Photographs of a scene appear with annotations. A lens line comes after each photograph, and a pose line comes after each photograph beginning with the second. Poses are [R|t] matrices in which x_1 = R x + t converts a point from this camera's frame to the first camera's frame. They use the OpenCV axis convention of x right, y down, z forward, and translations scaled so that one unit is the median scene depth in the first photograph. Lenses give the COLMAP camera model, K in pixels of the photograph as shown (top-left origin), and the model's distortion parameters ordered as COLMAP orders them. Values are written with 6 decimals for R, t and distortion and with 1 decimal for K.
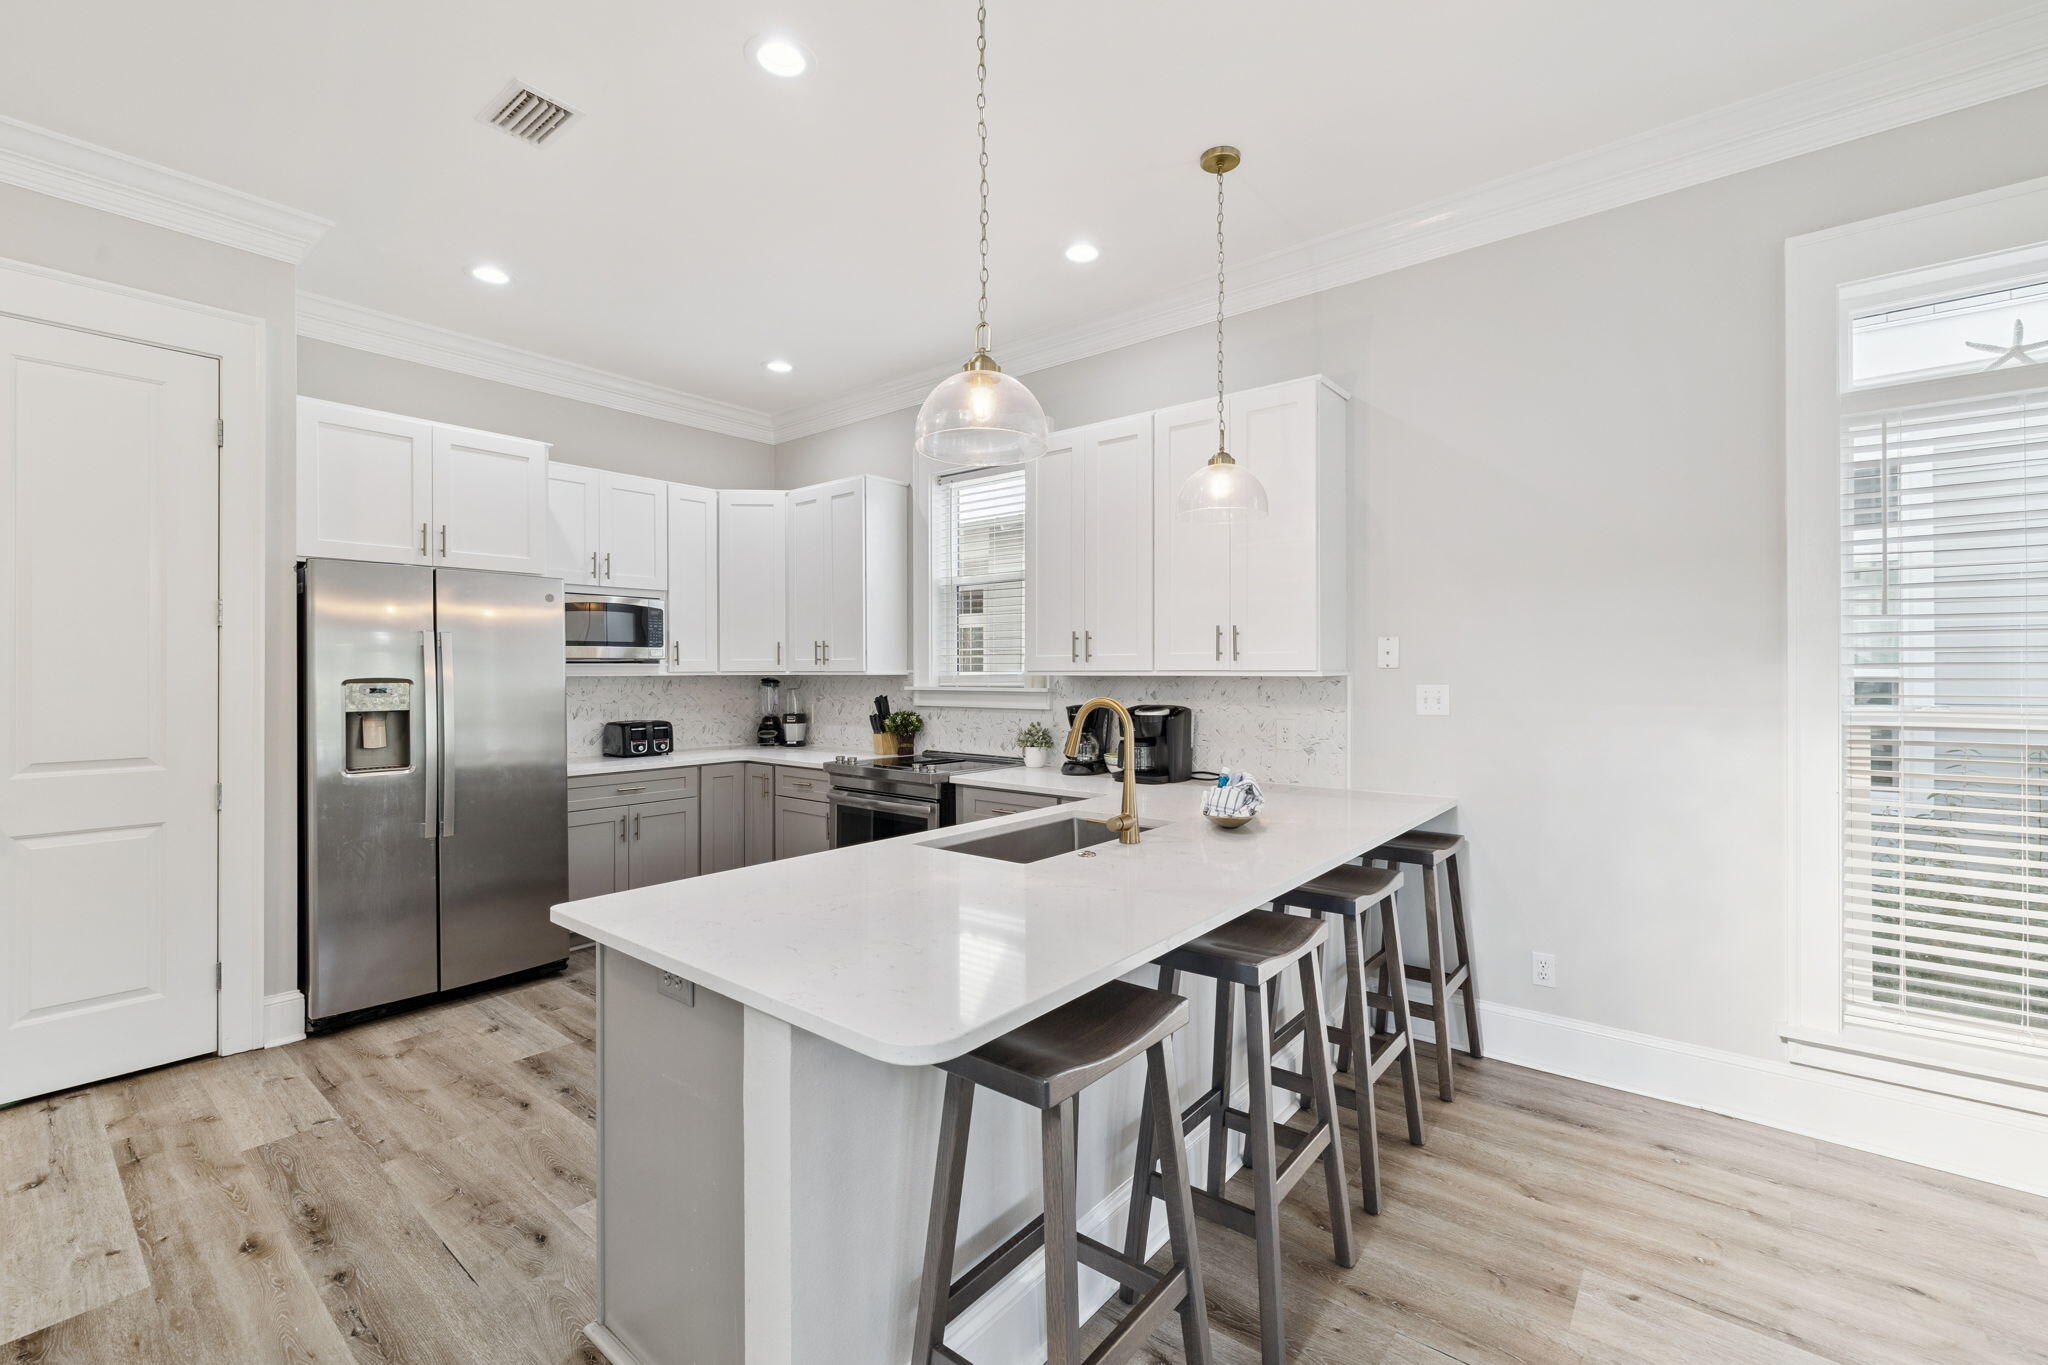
lens RADIAL K [[864.8, 0, 1037.5], [0, 864.8, 668.4], [0, 0, 1]] dist [0.003110, -0.001282]
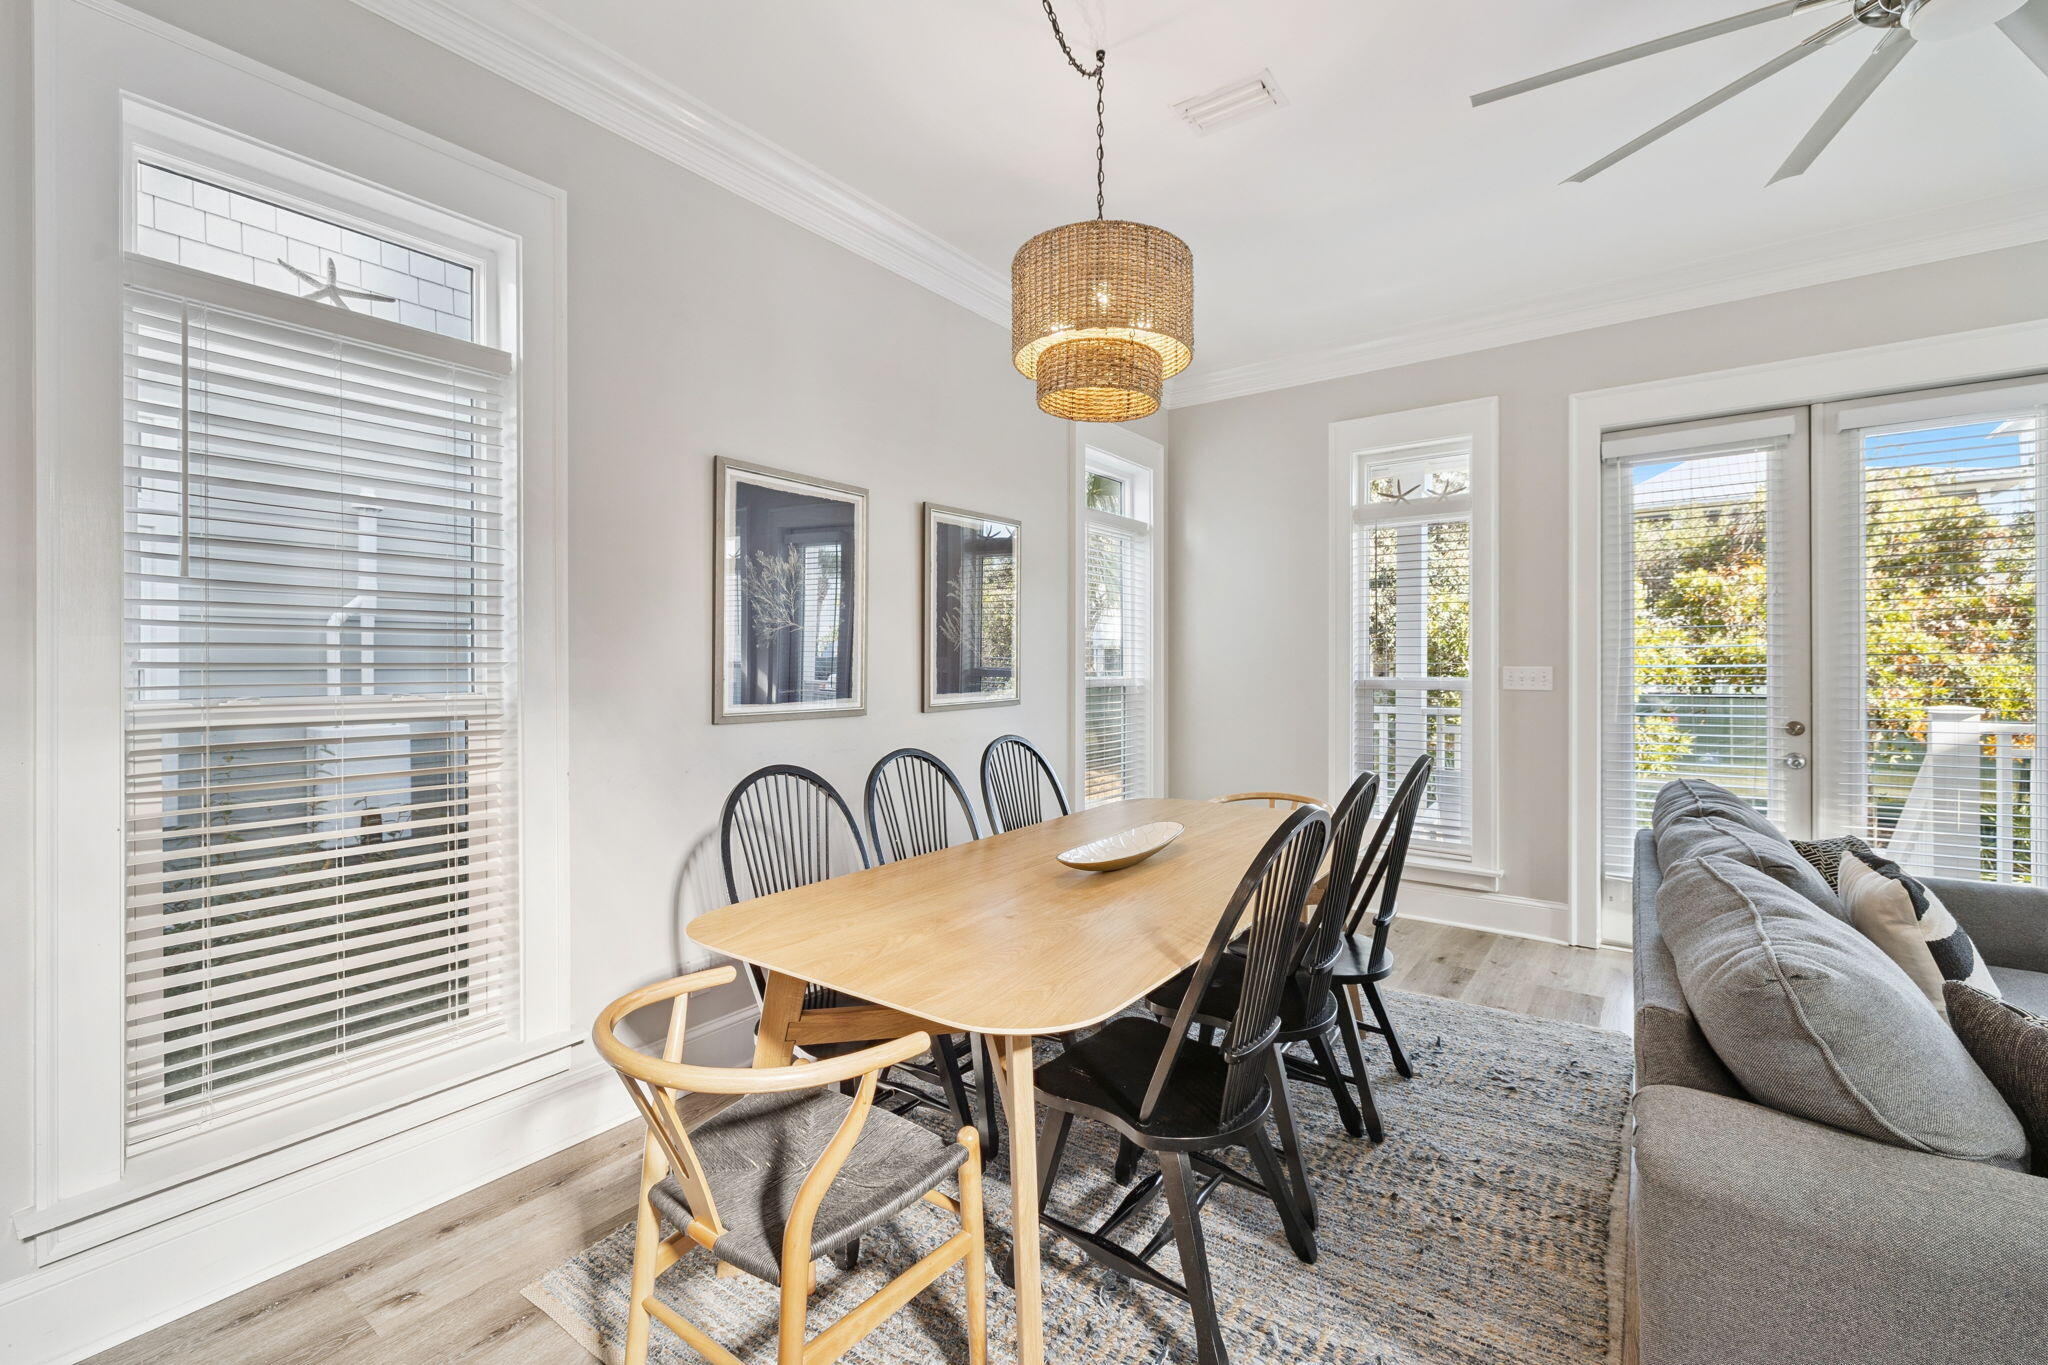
lens RADIAL K [[864.8, 0, 1018.9], [0, 864.8, 665.9], [0, 0, 1]] dist [0.003110, -0.001282]
pose [[-0.040267, -0.001586, 0.999188, 0.125915], [-0.007036, 0.999974, 0.001303, 0.005034], [-0.999164, -0.006978, -0.040277, 0.191350]]
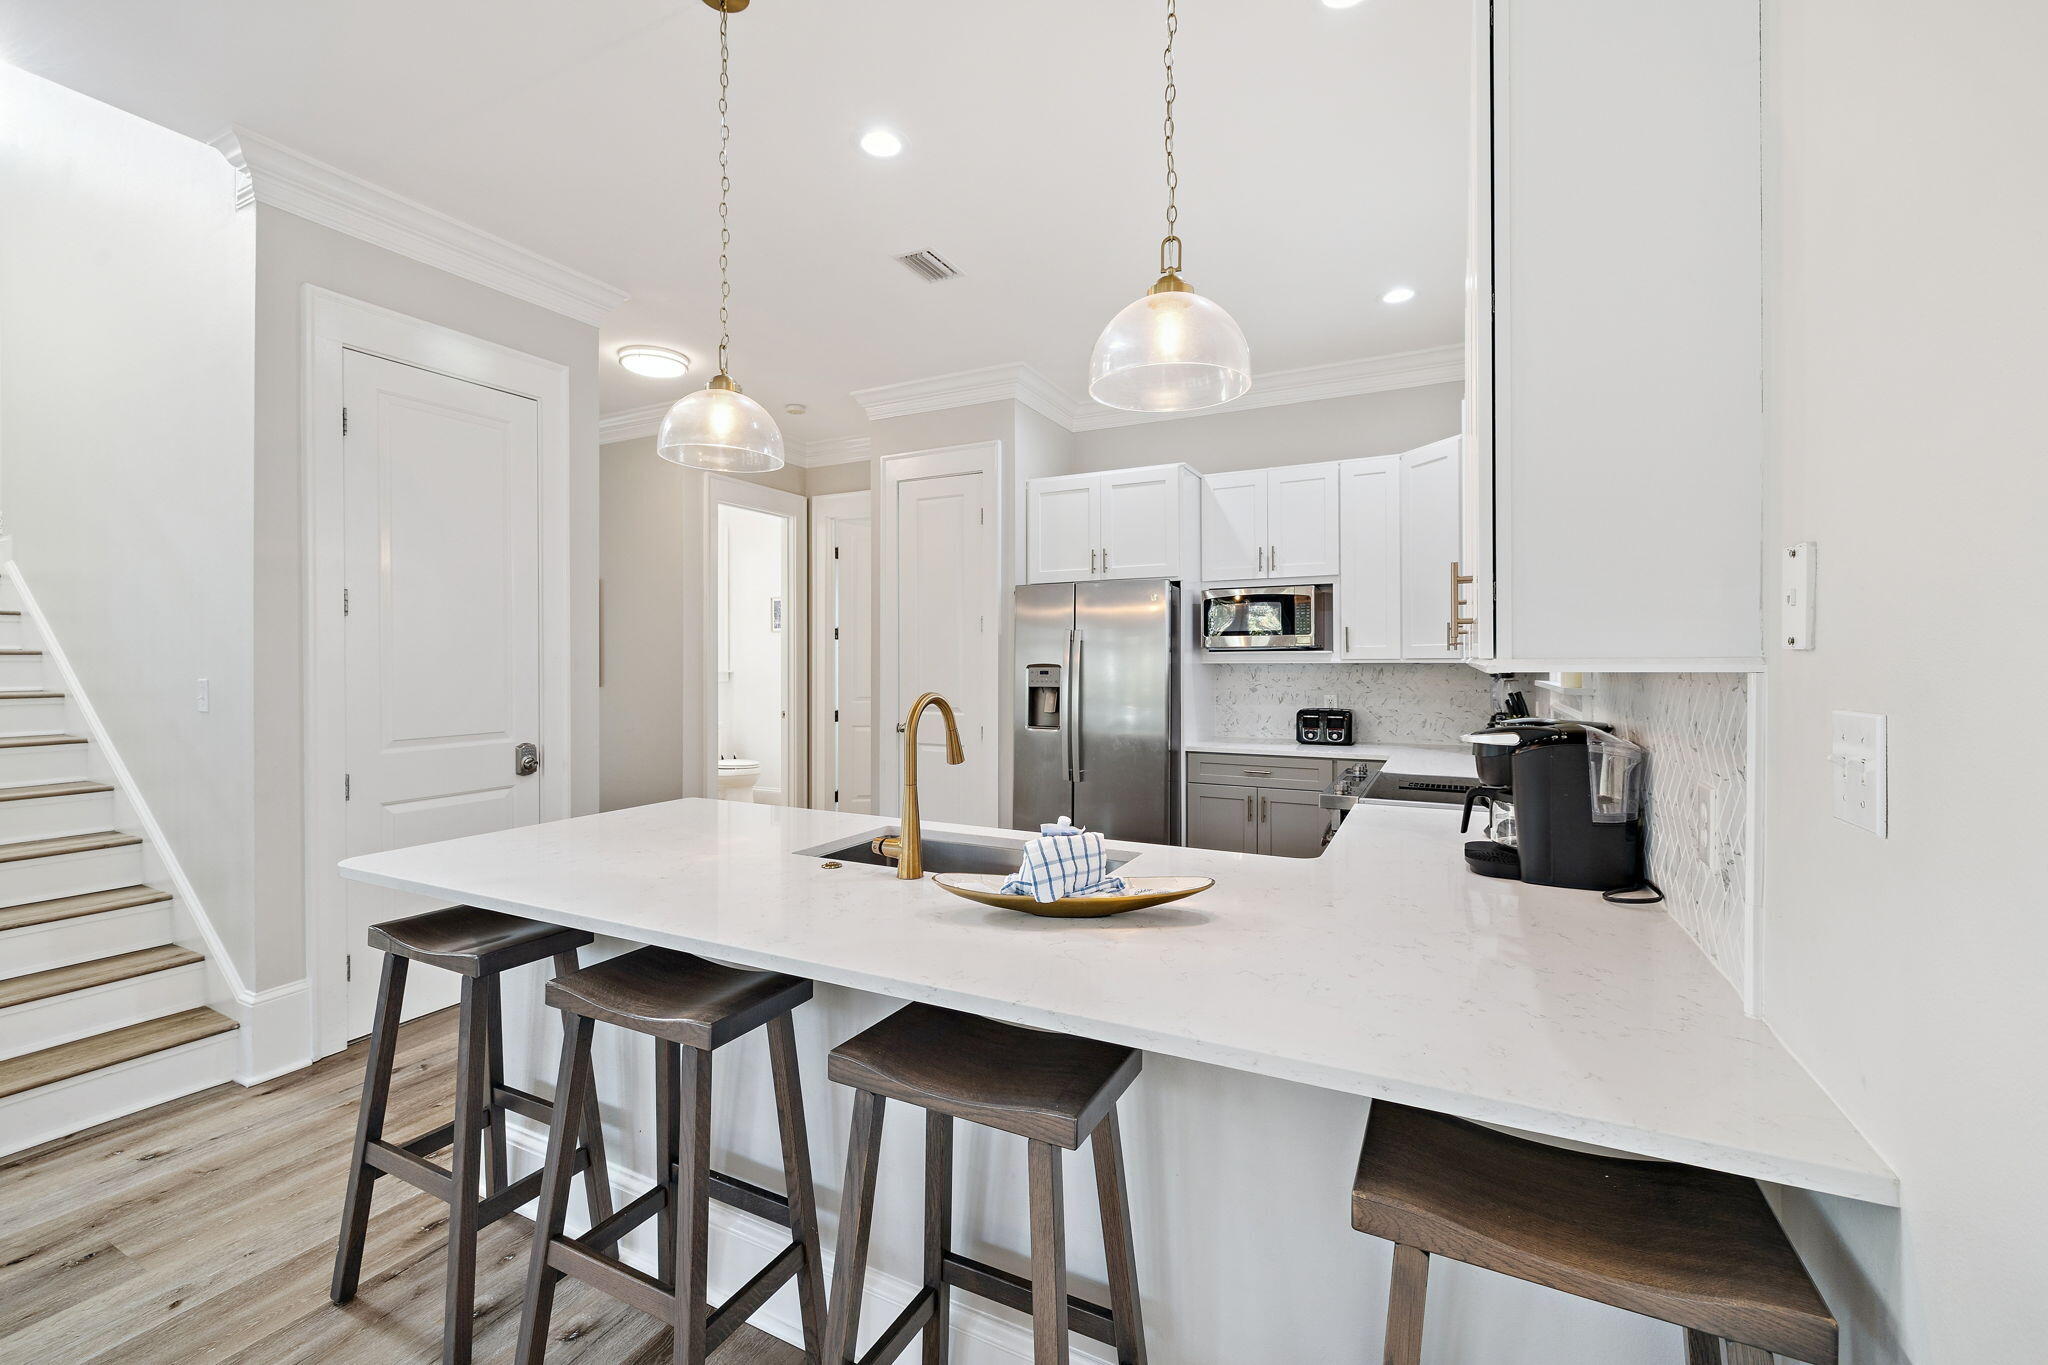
lens RADIAL K [[864.8, 0, 1022.1], [0, 864.8, 655.5], [0, 0, 1]] dist [0.003110, -0.001282]
pose [[0.209838, -0.003714, -0.977729, 0.511985], [0.005078, 0.999983, -0.002709, 0.000947], [0.977723, -0.004397, 0.209854, 0.533199]]
